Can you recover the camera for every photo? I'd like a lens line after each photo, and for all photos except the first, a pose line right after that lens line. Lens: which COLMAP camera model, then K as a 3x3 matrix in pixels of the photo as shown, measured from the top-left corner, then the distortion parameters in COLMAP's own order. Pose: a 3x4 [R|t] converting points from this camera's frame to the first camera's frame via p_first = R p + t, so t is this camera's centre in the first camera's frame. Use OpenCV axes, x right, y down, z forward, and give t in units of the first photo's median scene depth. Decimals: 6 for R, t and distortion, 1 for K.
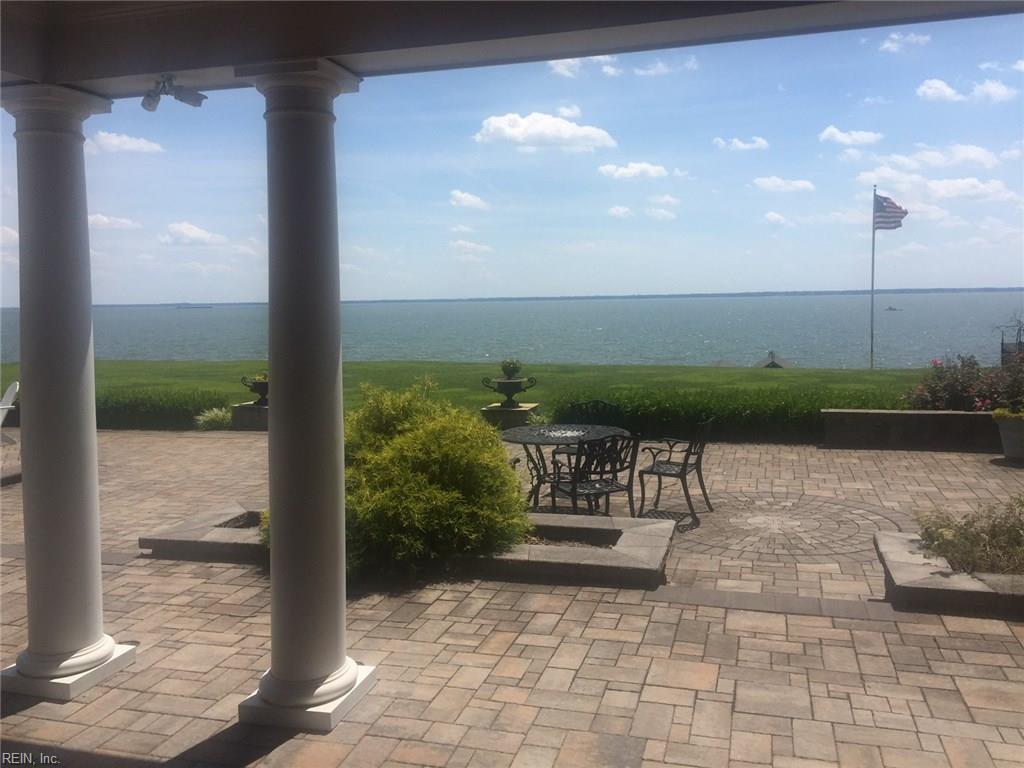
lens RADIAL K [[876.2, 0, 504.9], [0, 876.2, 384.3], [0, 0, 1]] dist [0.062356, -0.006814]
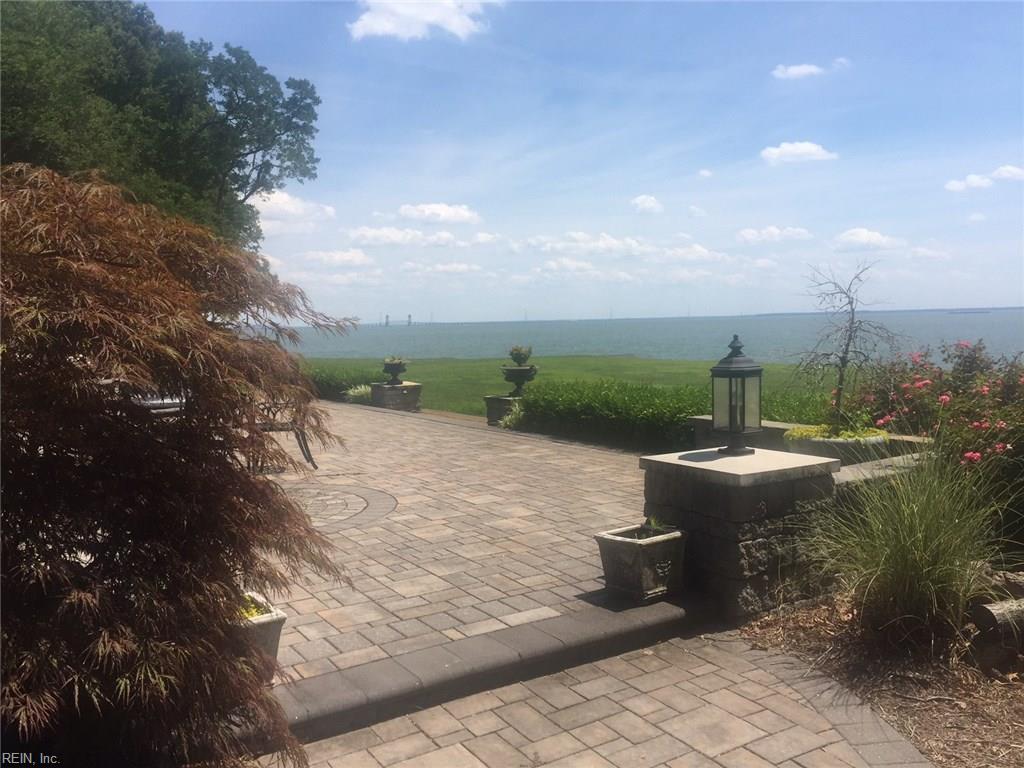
lens RADIAL K [[876.2, 0, 504.9], [0, 876.2, 384.3], [0, 0, 1]] dist [0.062356, -0.006814]
pose [[0.739149, 0.048472, -0.671796, 0.594063], [-0.054772, 0.998429, 0.011776, 0.002542], [0.671312, 0.028091, 0.740643, 0.266406]]
